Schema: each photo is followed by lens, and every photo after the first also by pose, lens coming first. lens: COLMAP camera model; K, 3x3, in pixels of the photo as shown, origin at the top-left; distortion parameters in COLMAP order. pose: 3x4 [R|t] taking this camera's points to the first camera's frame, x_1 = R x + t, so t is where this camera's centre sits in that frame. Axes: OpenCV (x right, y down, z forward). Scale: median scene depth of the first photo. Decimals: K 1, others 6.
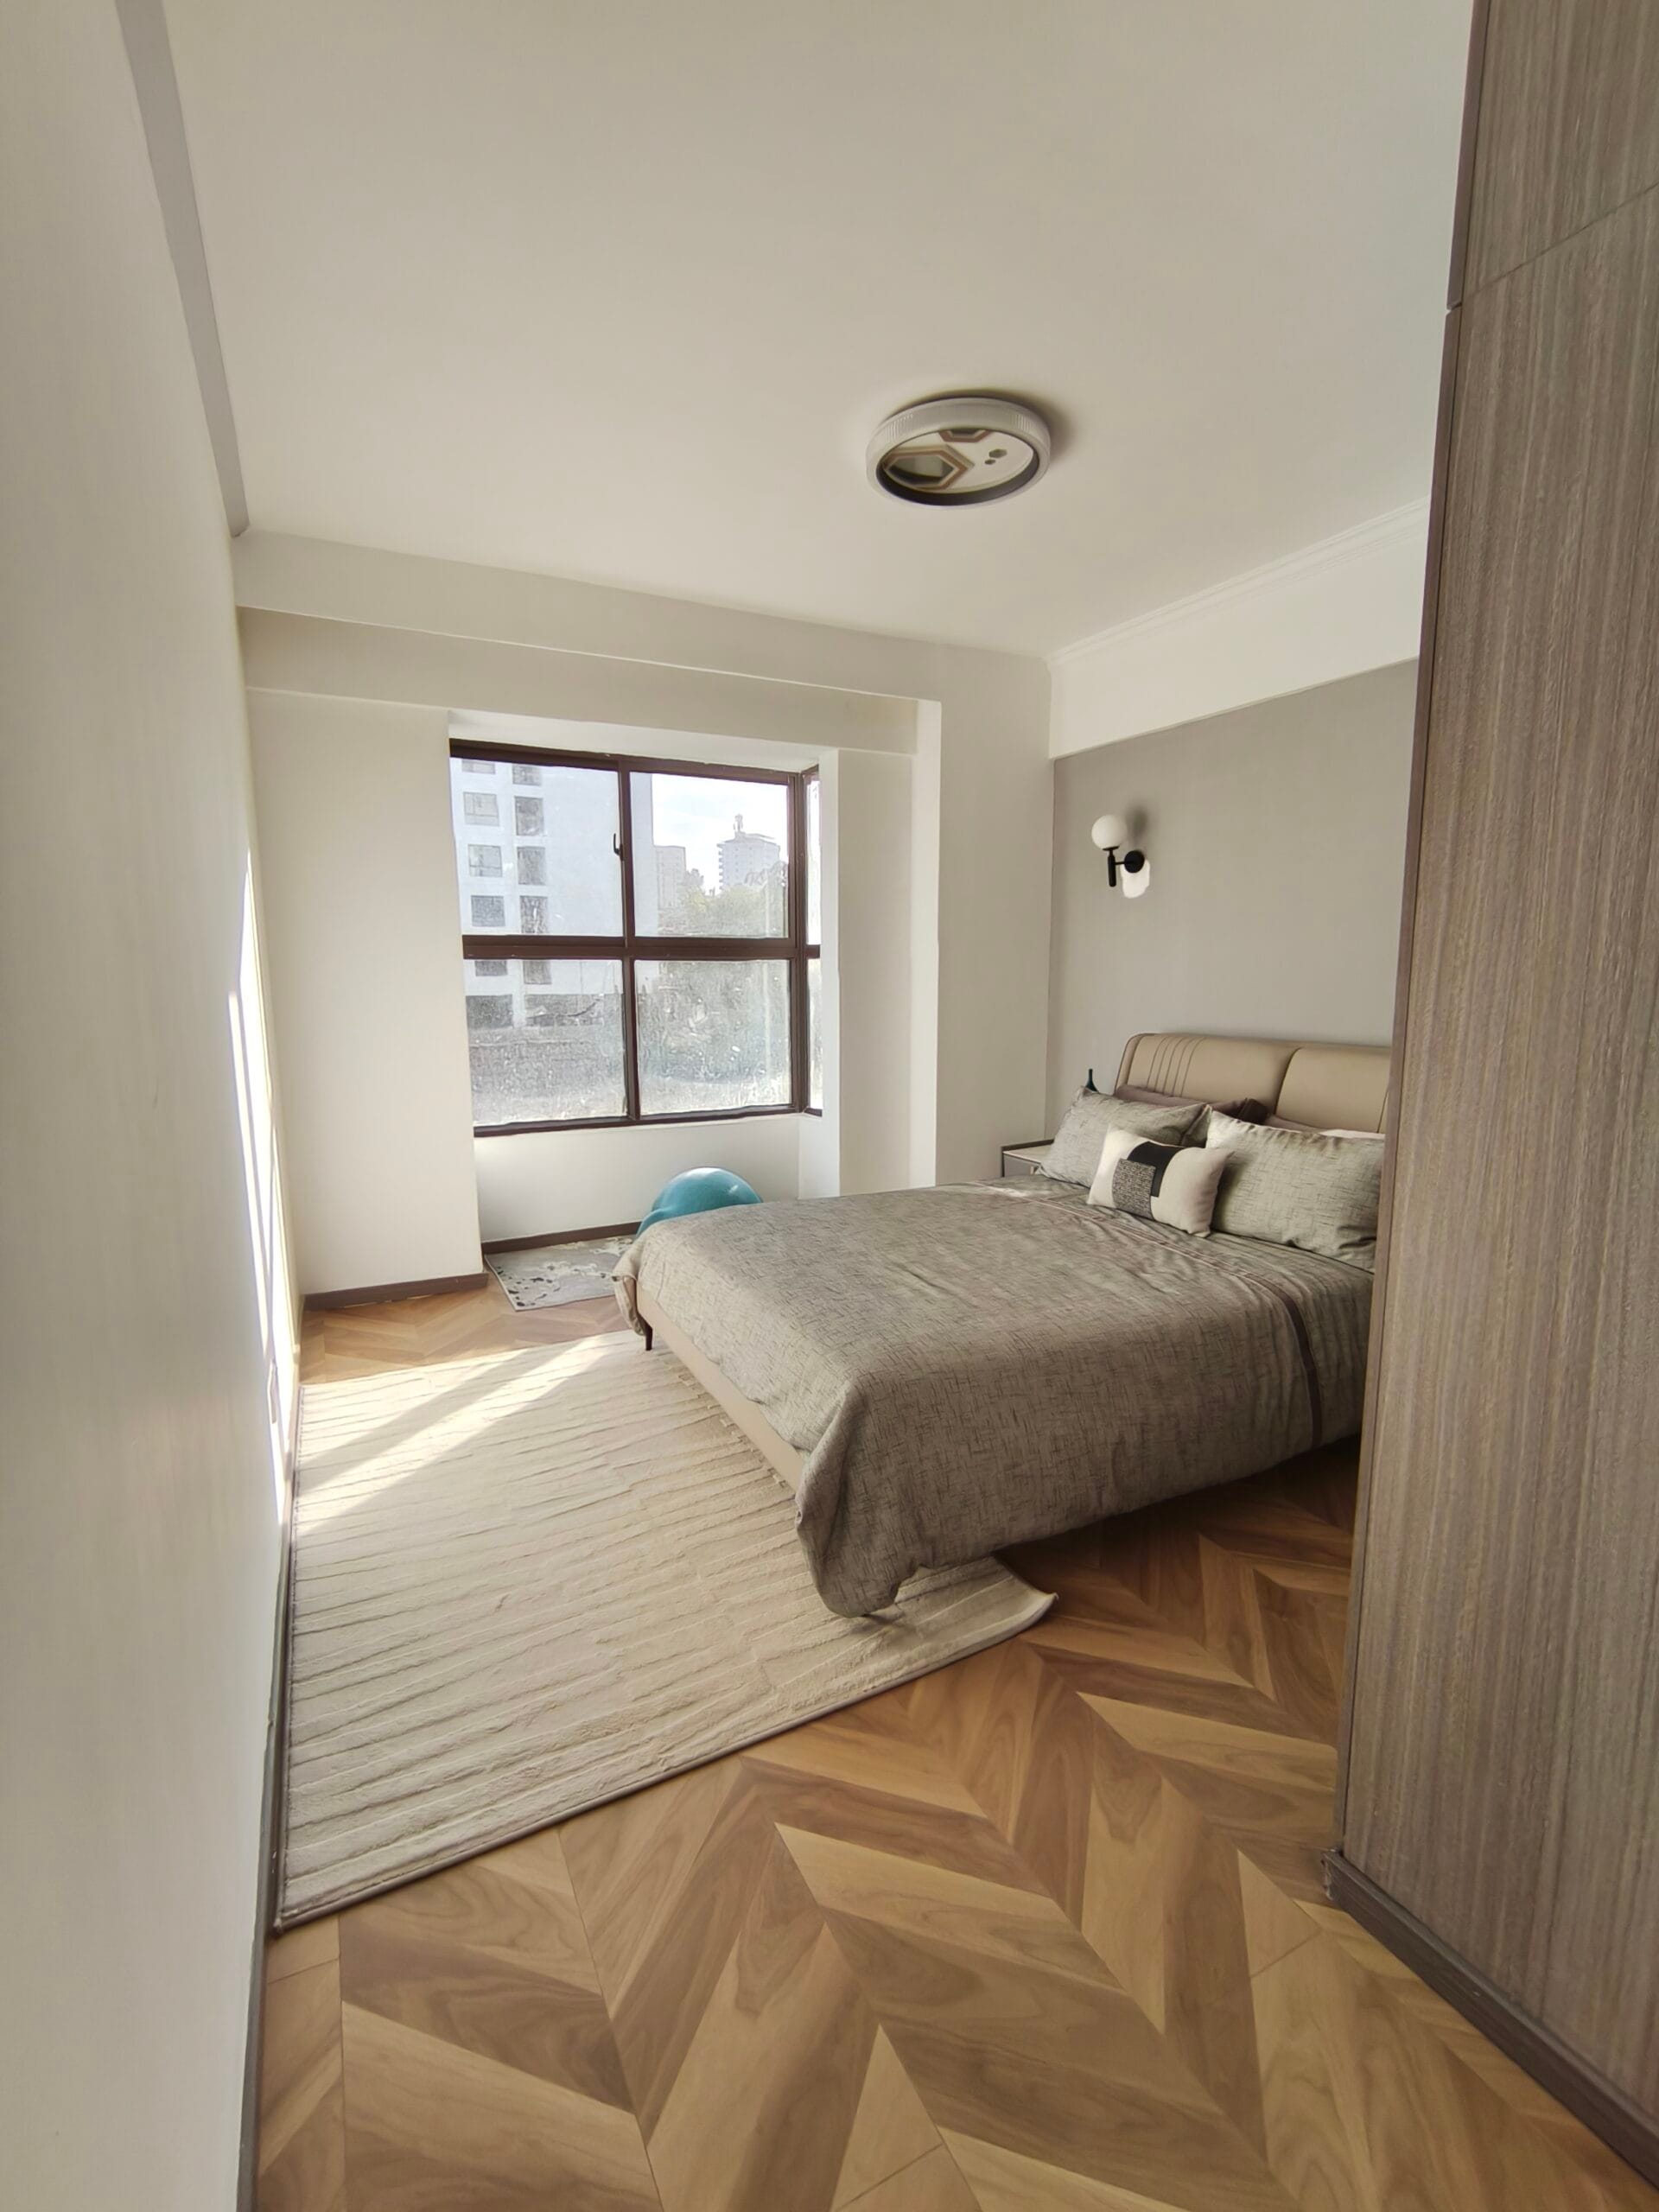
lens RADIAL K [[979.9, 0, 840.6], [0, 979.9, 1121.2], [0, 0, 1]] dist [0.003245, 0.001457]
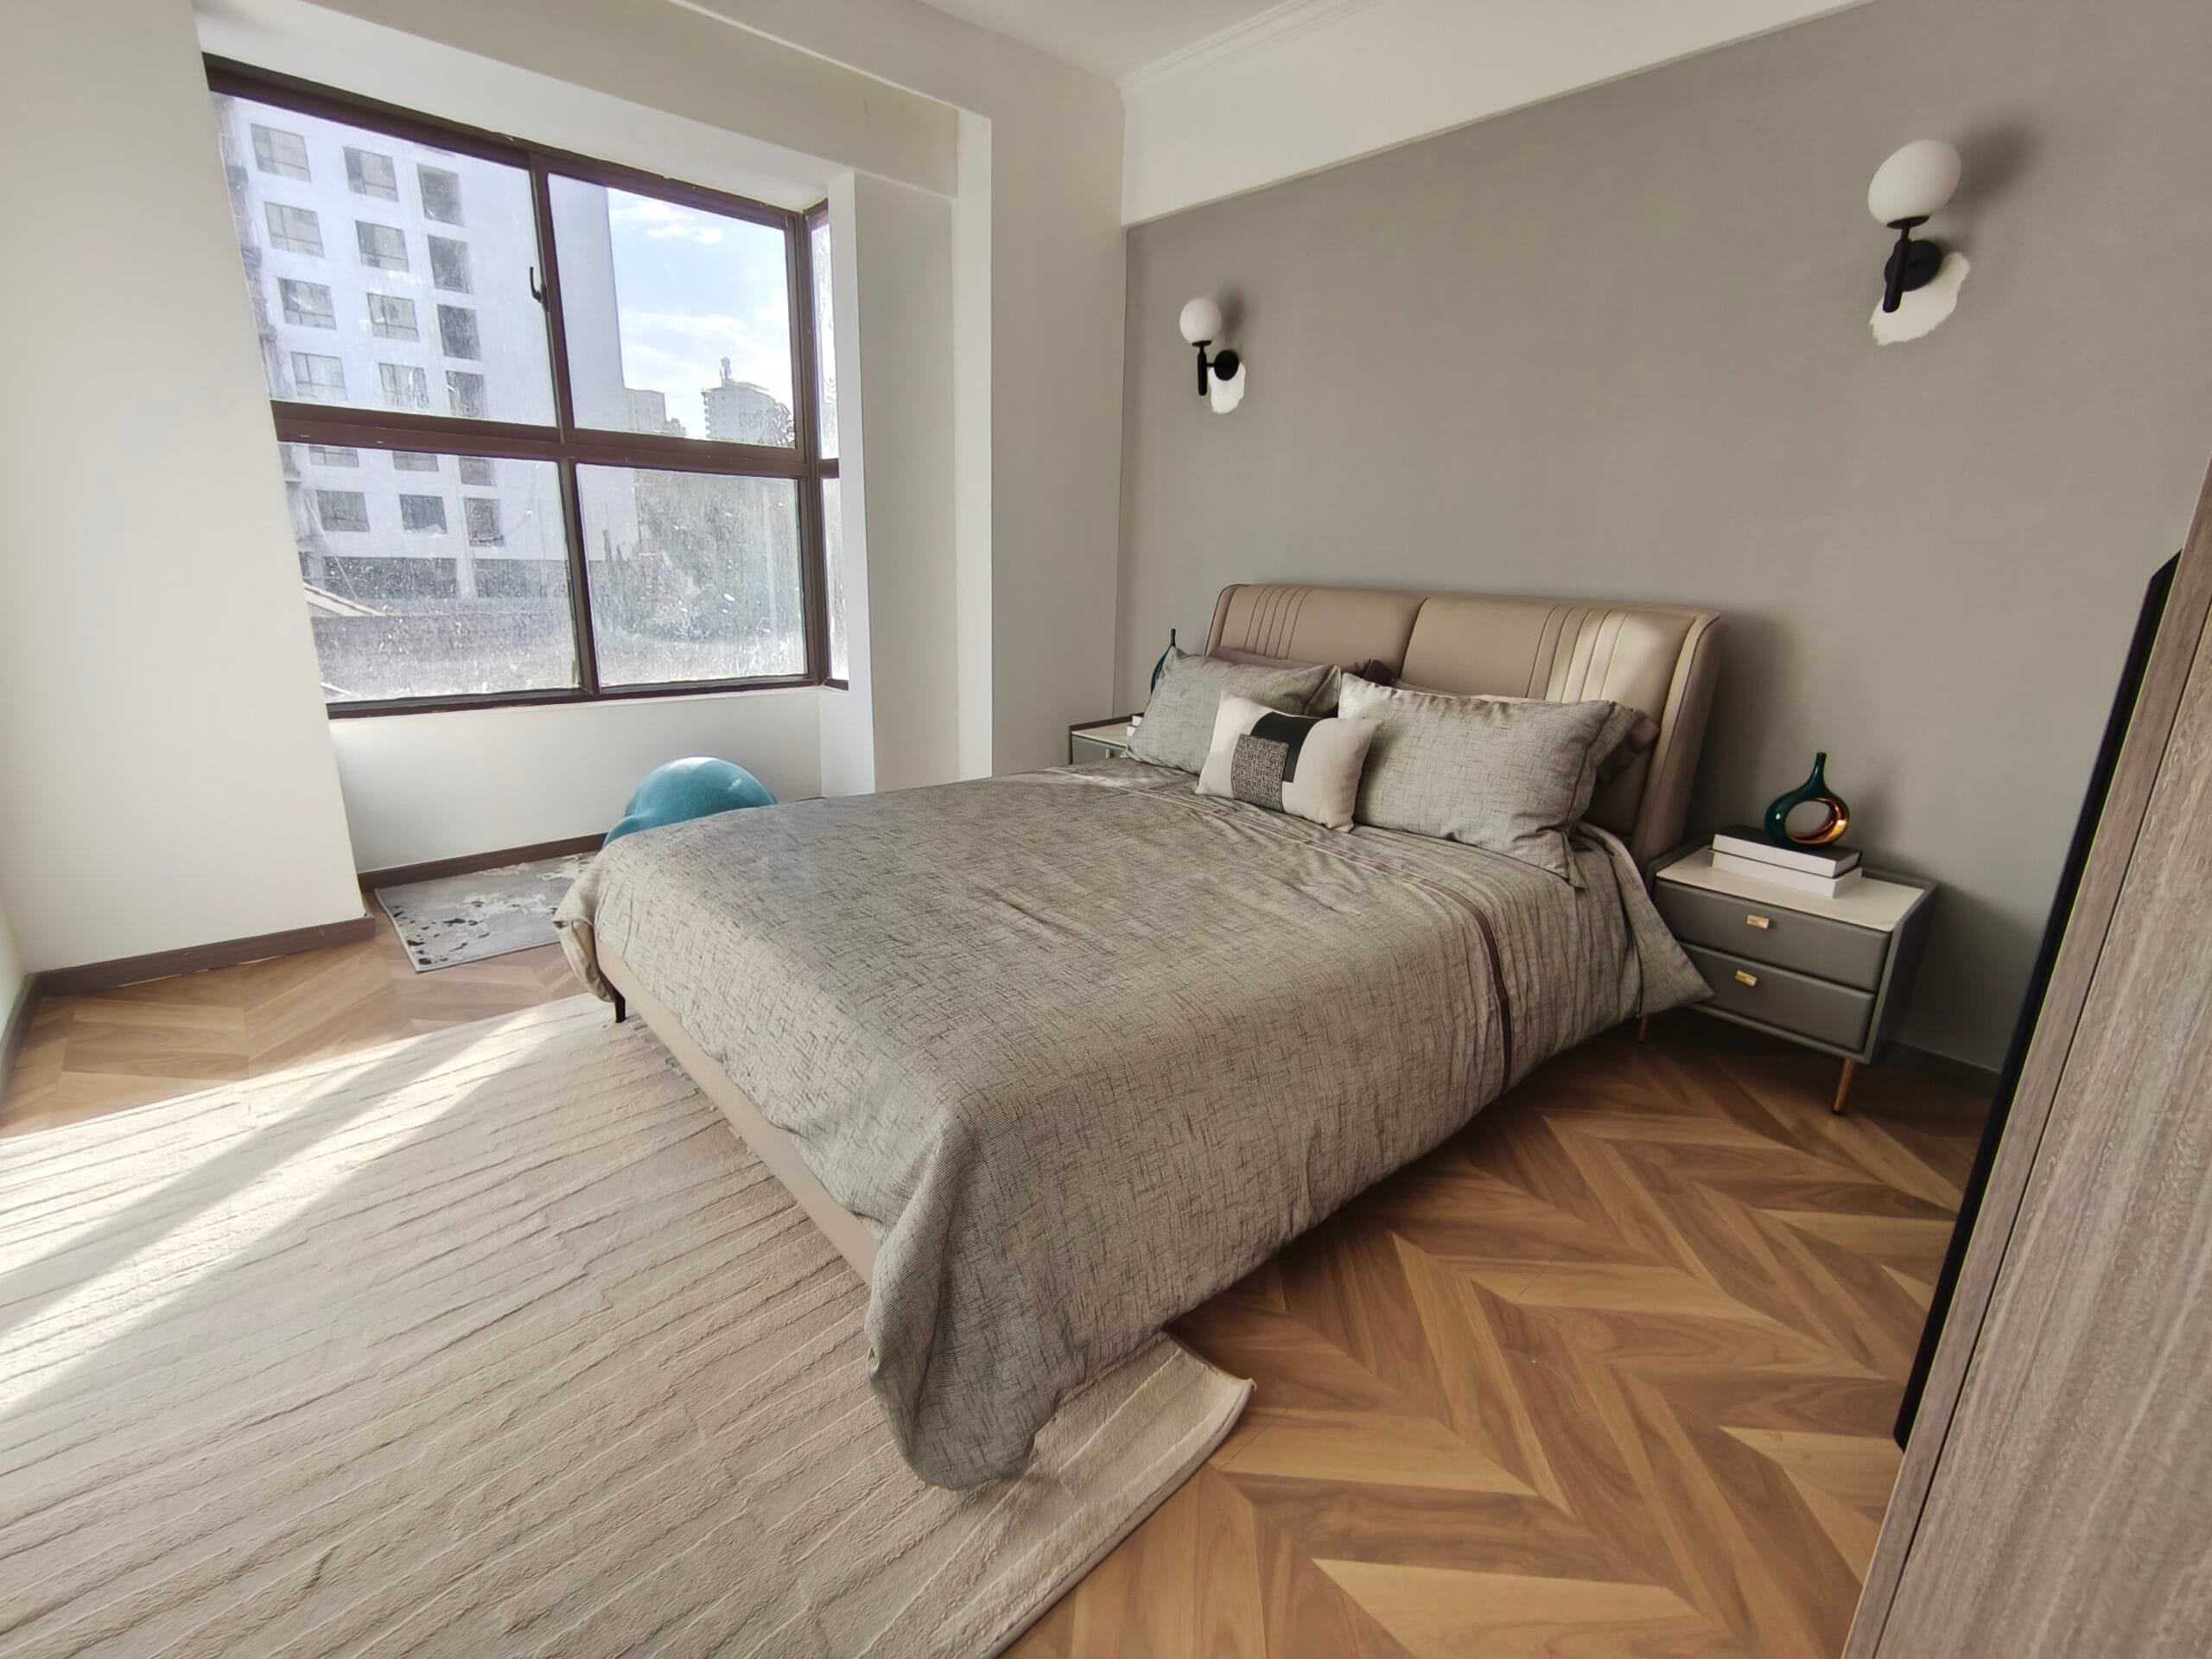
lens RADIAL K [[979.9, 0, 955.4], [0, 979.9, 853.5], [0, 0, 1]] dist [0.003245, 0.001457]
pose [[0.993994, -0.031488, 0.104810, -0.031504], [0.016391, 0.989745, 0.141901, 0.023892], [-0.108204, -0.139331, 0.984317, 0.332850]]
